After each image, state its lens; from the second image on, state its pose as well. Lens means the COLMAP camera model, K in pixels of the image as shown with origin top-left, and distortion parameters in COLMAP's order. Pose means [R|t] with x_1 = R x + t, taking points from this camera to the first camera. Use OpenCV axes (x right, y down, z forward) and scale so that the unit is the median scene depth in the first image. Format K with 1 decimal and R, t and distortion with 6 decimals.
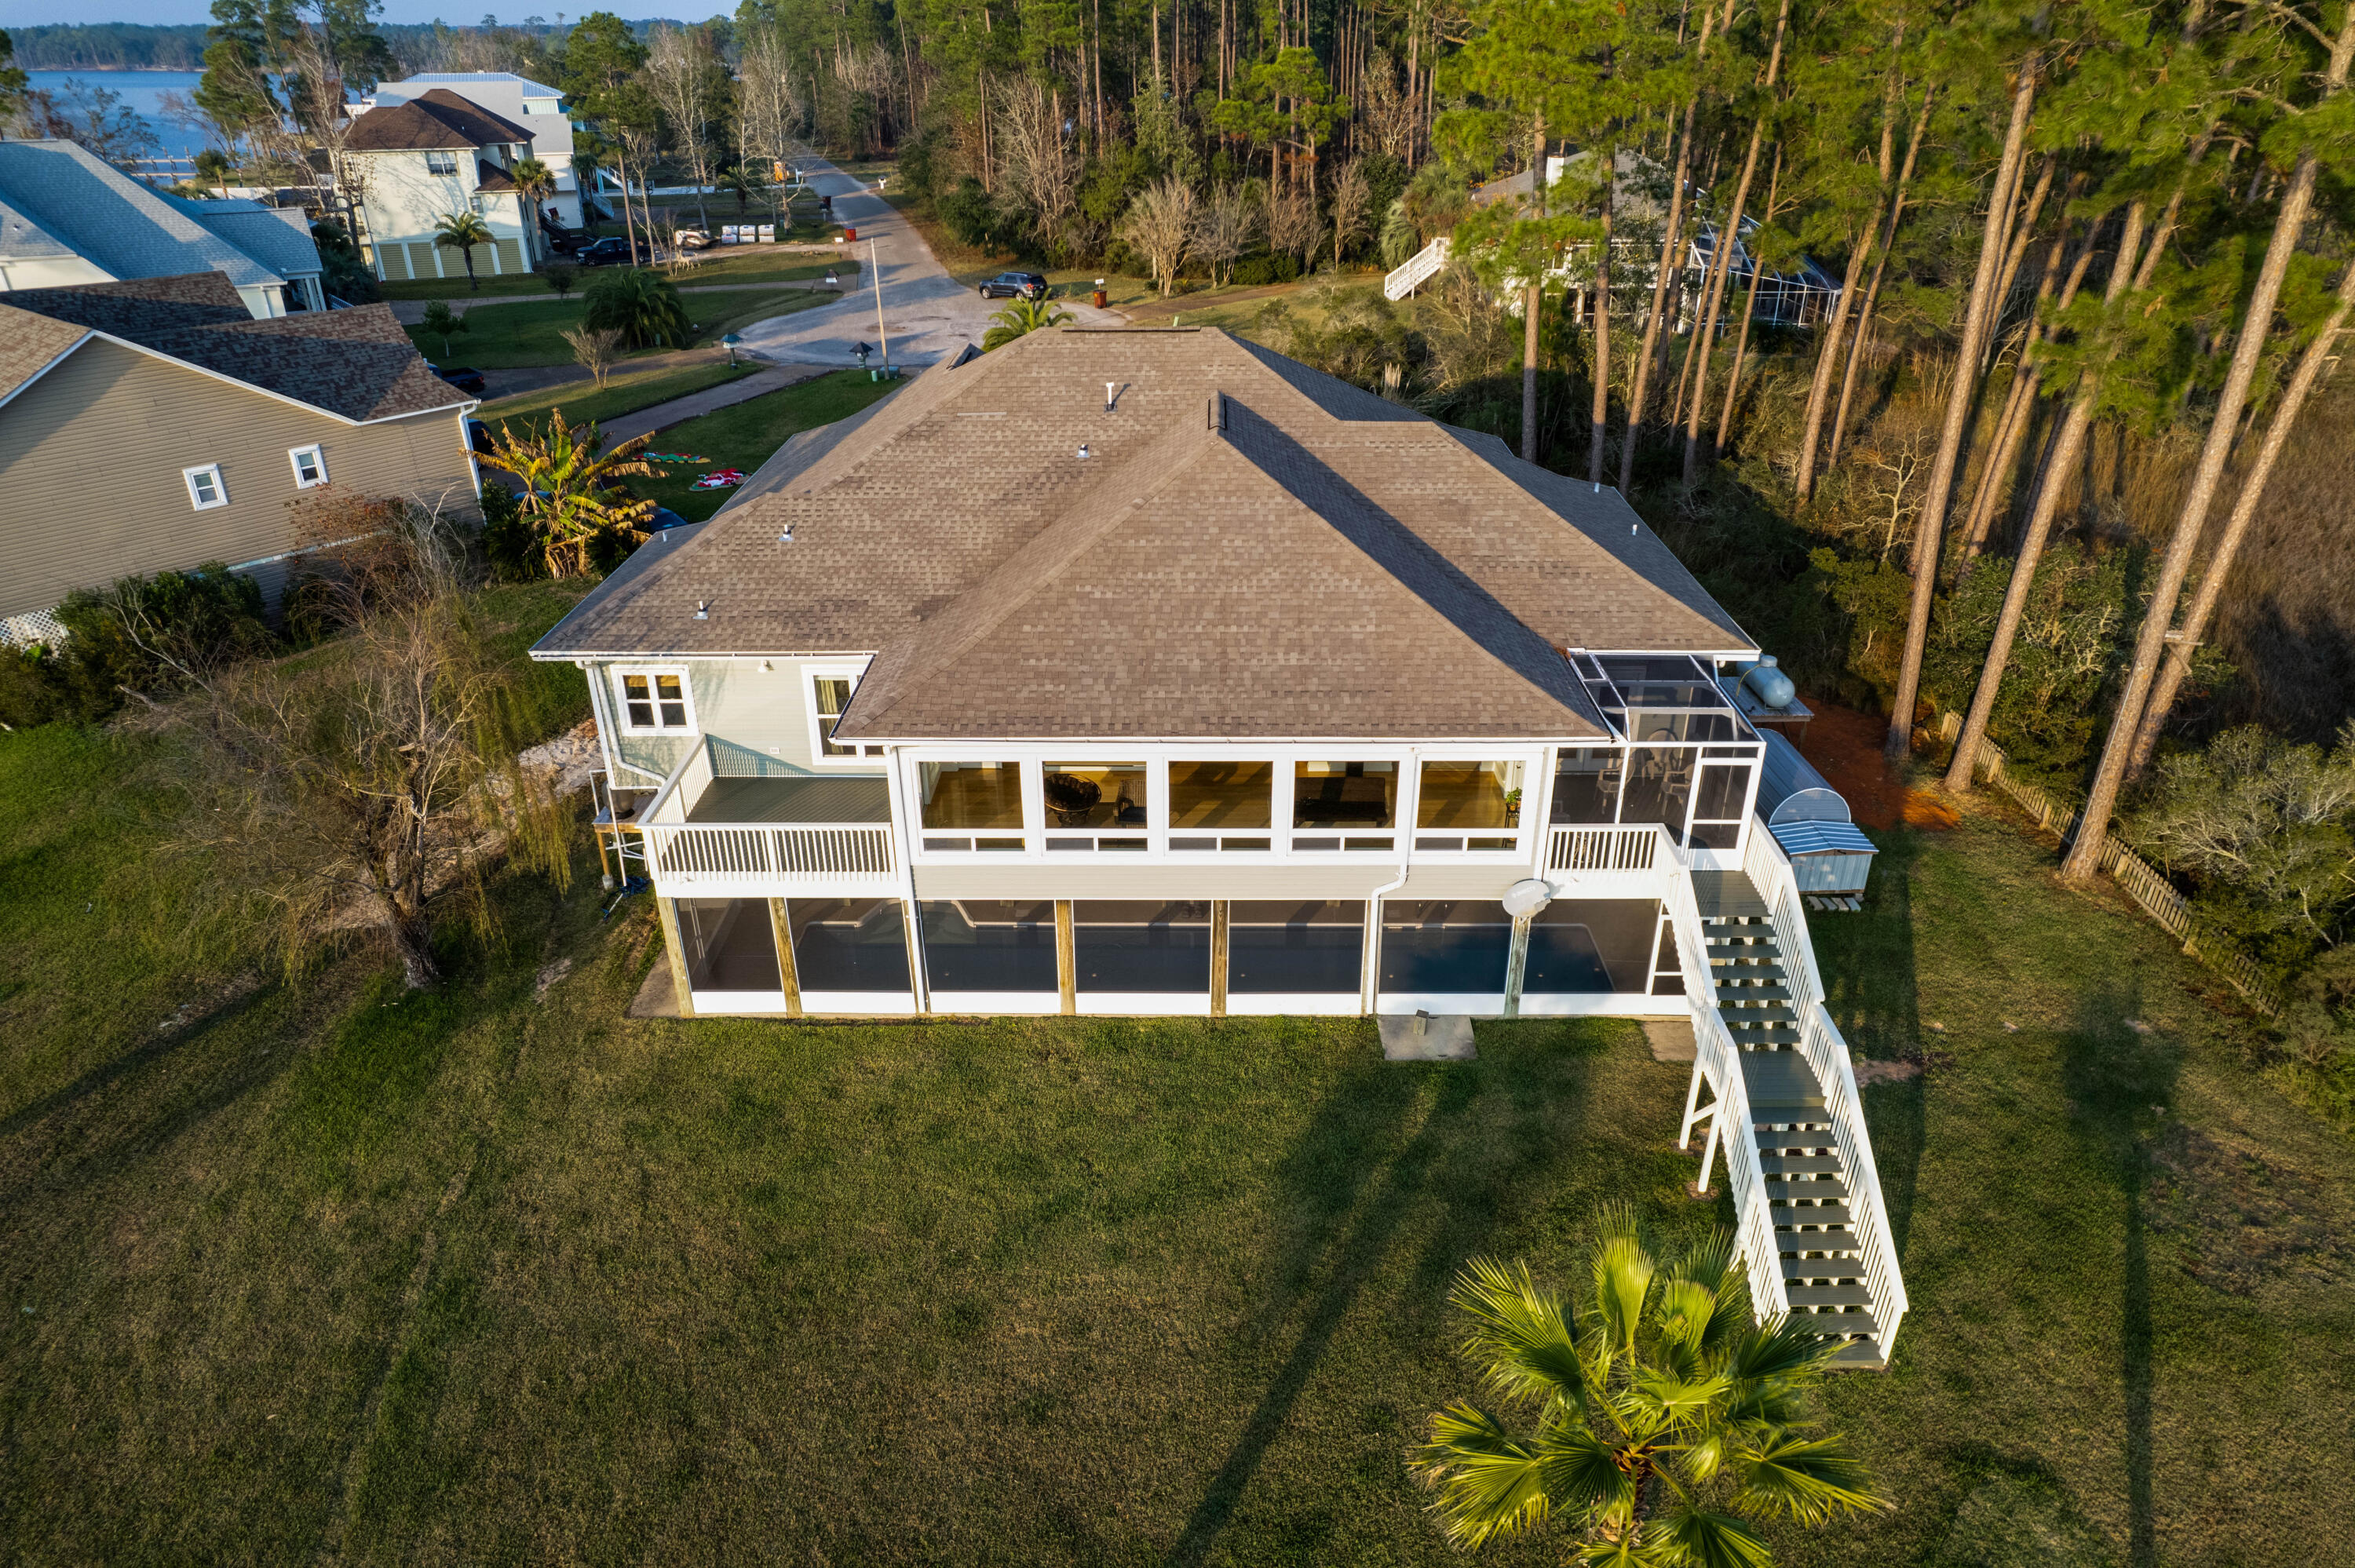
lens RADIAL K [[1497.1, 0, 1177.5], [0, 1497.1, 784.0], [0, 0, 1]] dist [-0.069474, 0.059237]
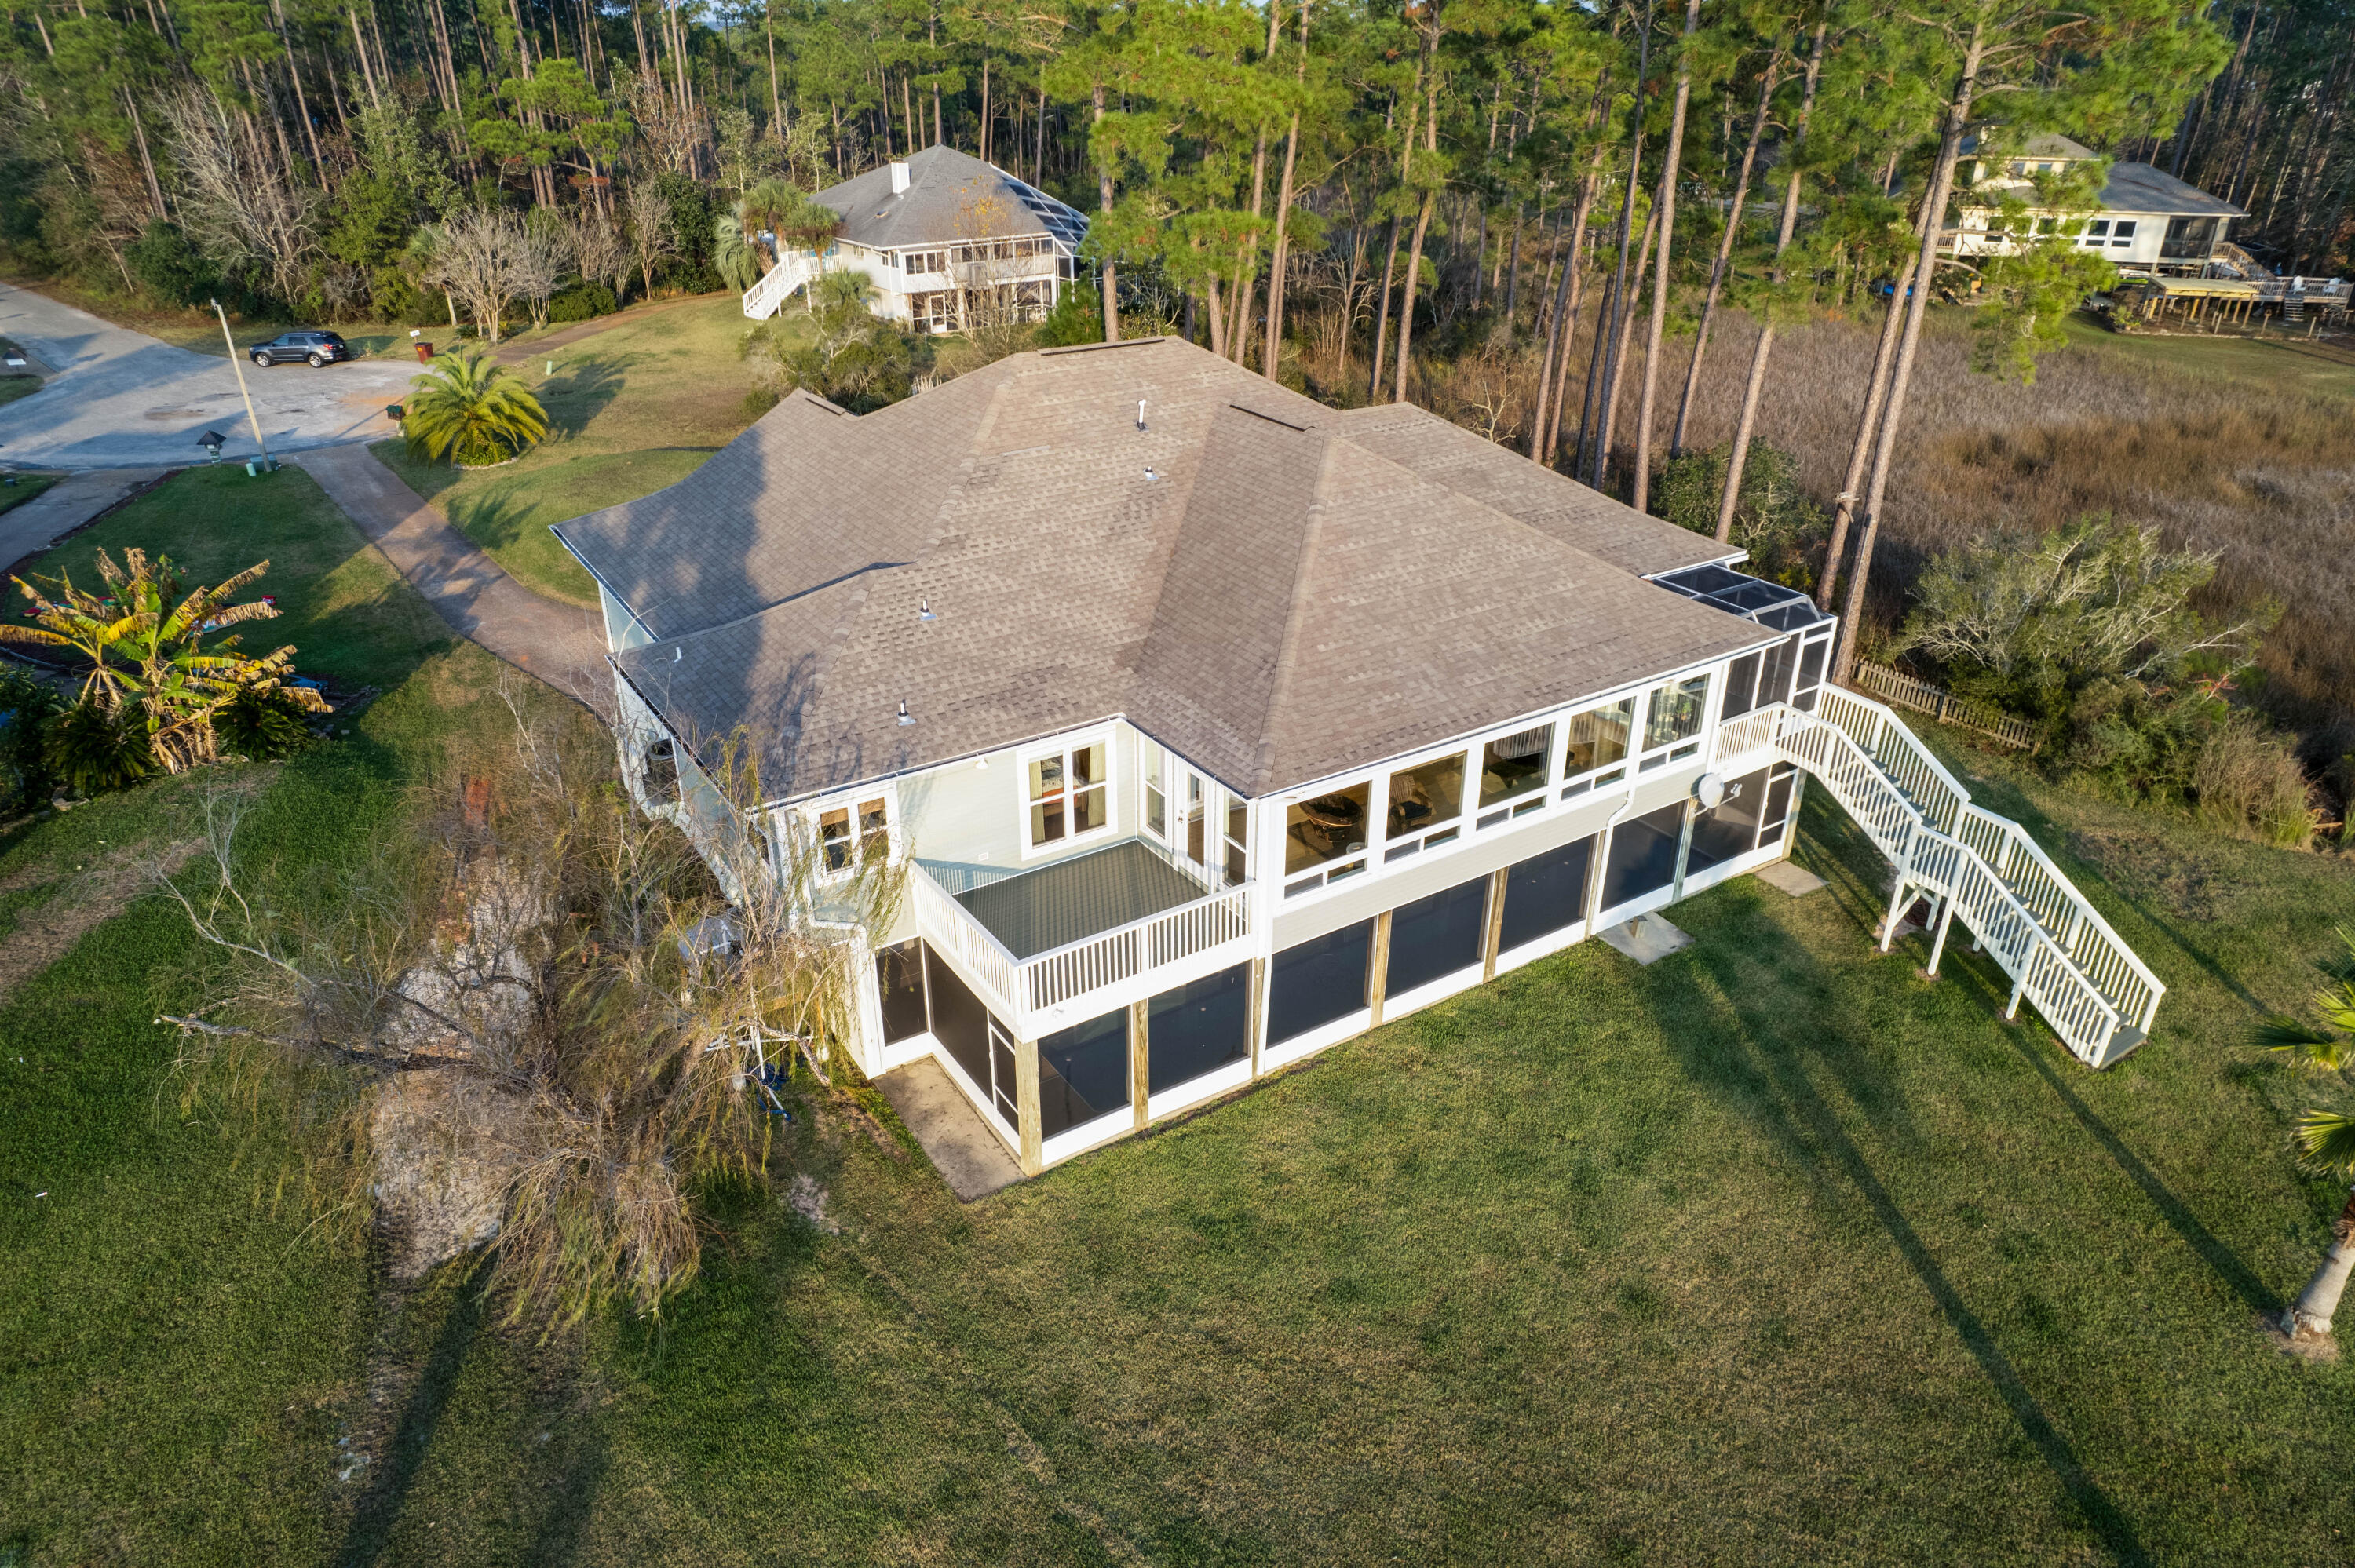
lens RADIAL K [[1497.1, 0, 1177.5], [0, 1497.1, 784.0], [0, 0, 1]] dist [-0.069474, 0.059237]
pose [[0.832787, -0.244144, 0.496849, -0.627089], [0.247080, 0.967069, 0.061063, -0.092803], [-0.495396, 0.071909, 0.865686, 0.193940]]
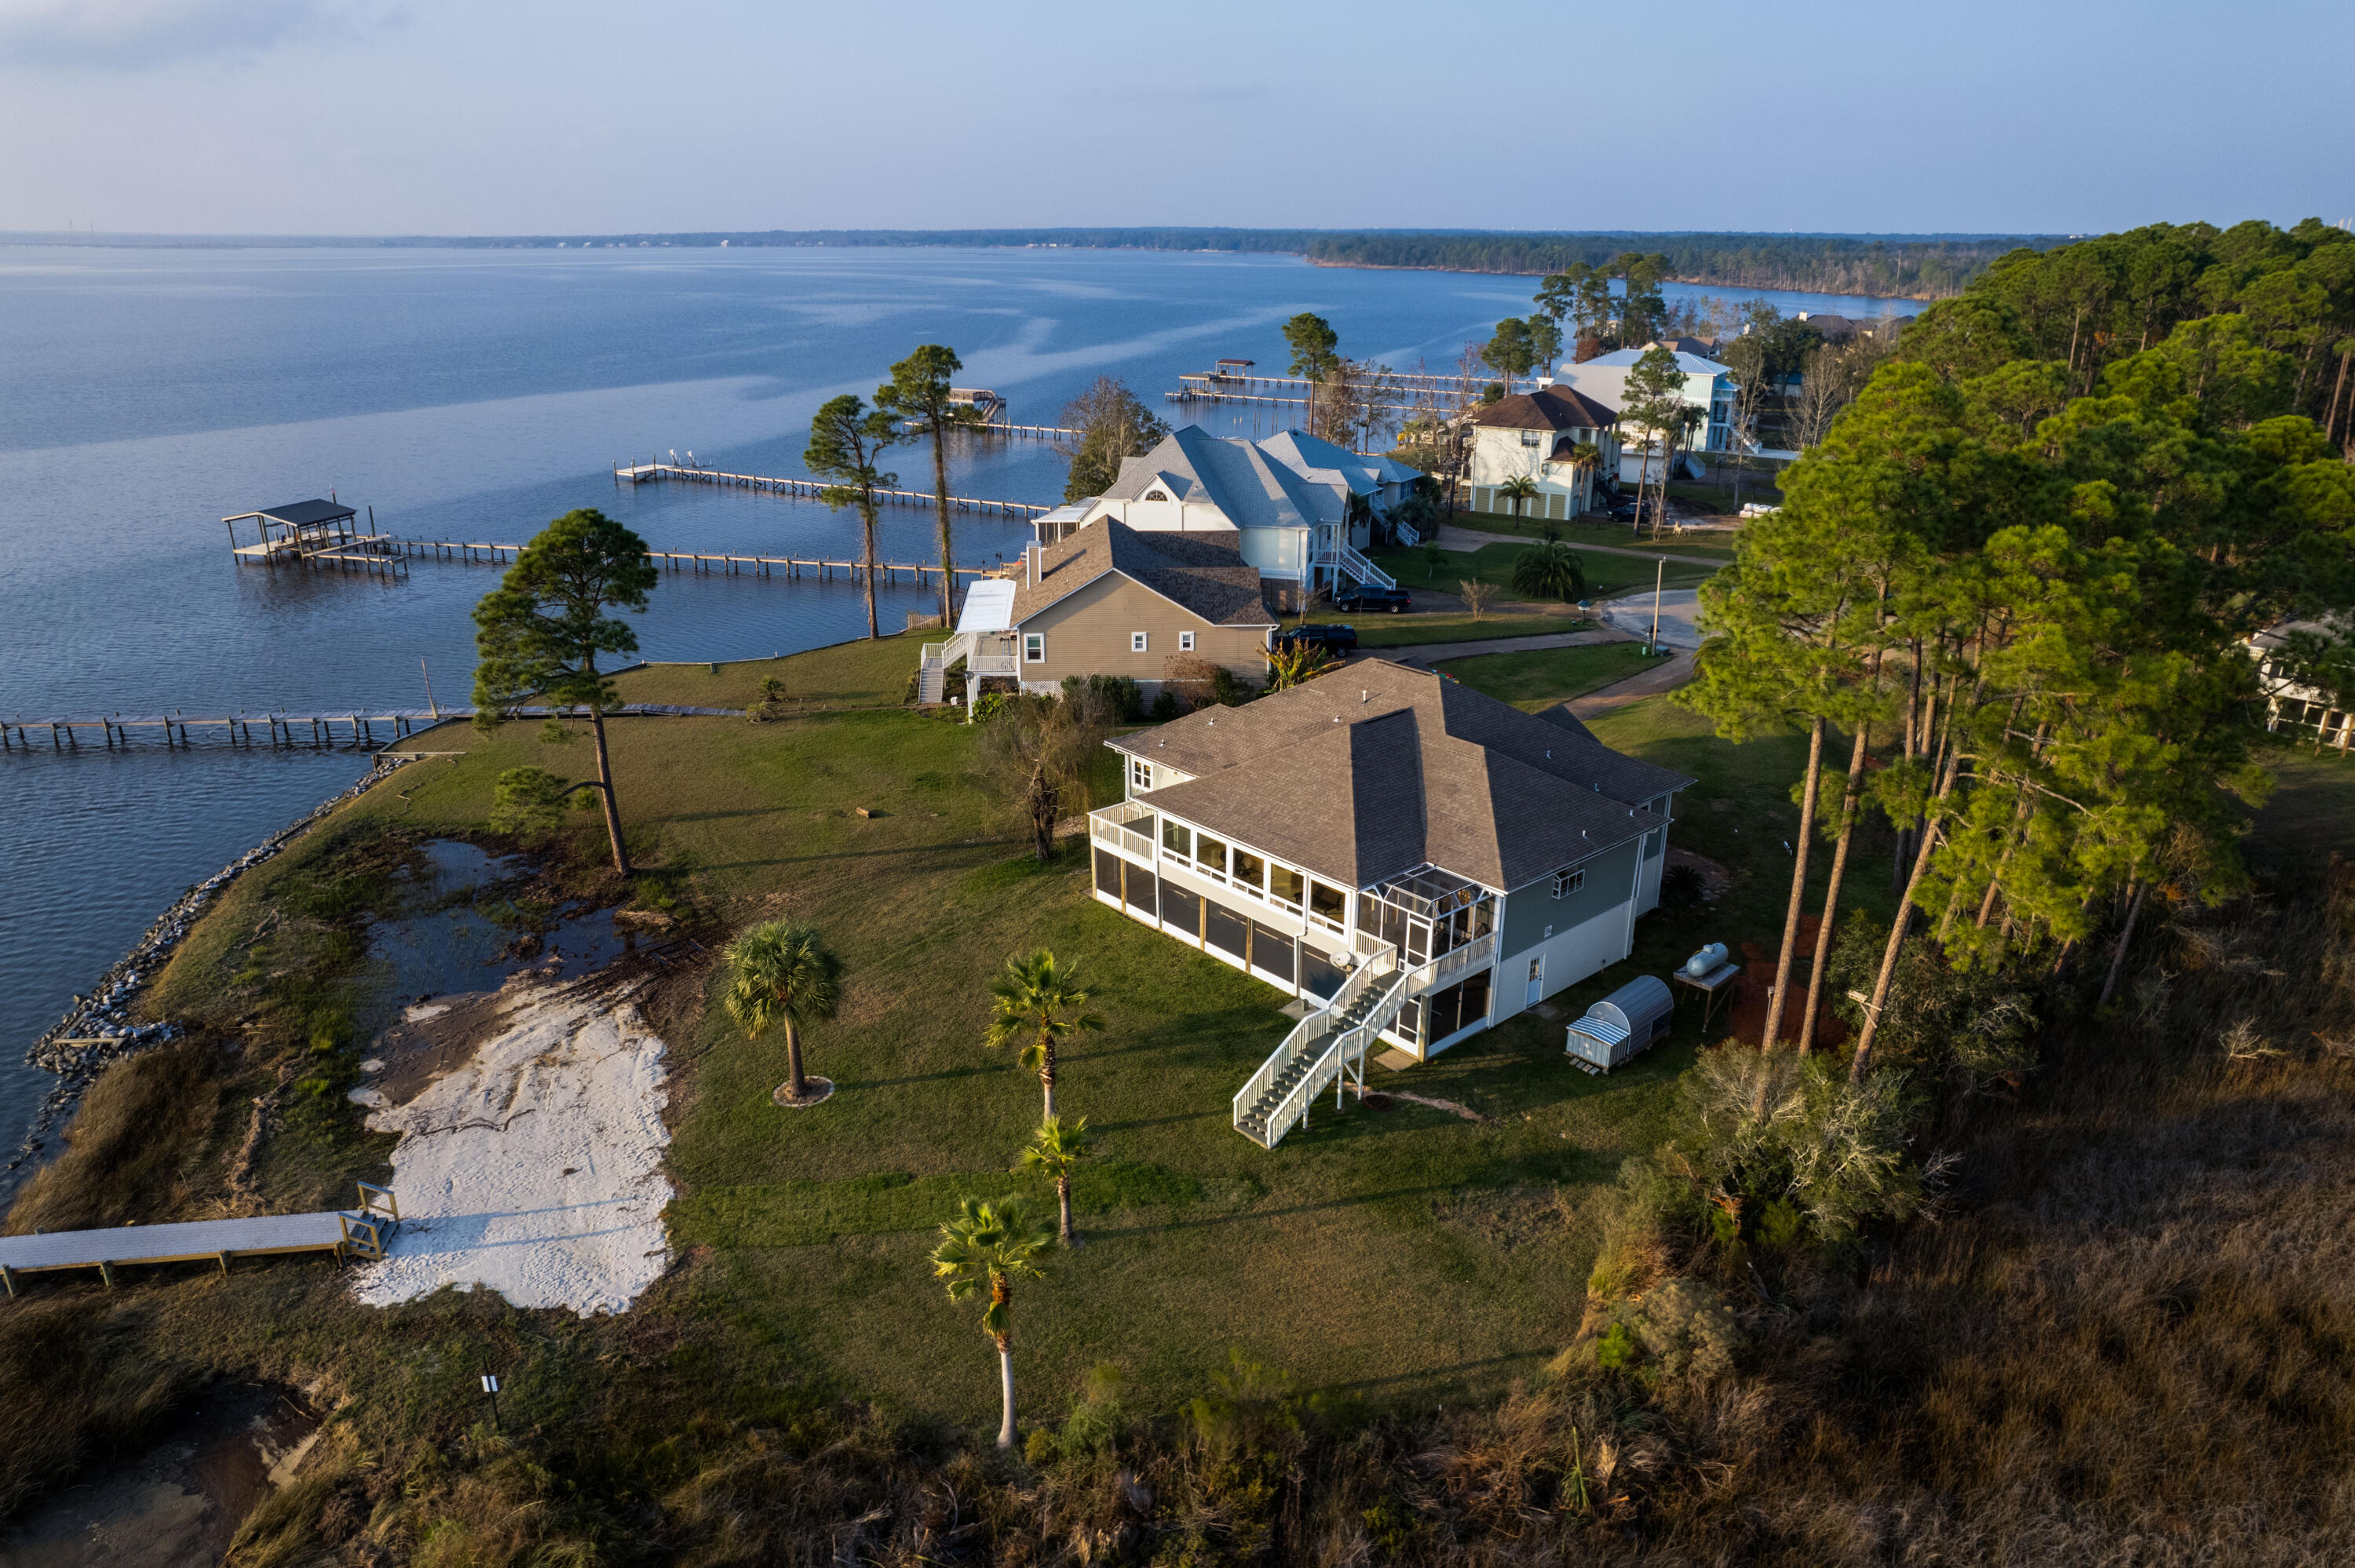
lens RADIAL K [[1497.1, 0, 1177.5], [0, 1497.1, 784.0], [0, 0, 1]] dist [-0.069474, 0.059237]
pose [[0.673932, 0.259852, -0.691587, 1.377616], [-0.340799, 0.939901, 0.021053, -0.114949], [0.655494, 0.221504, 0.721986, -0.700139]]
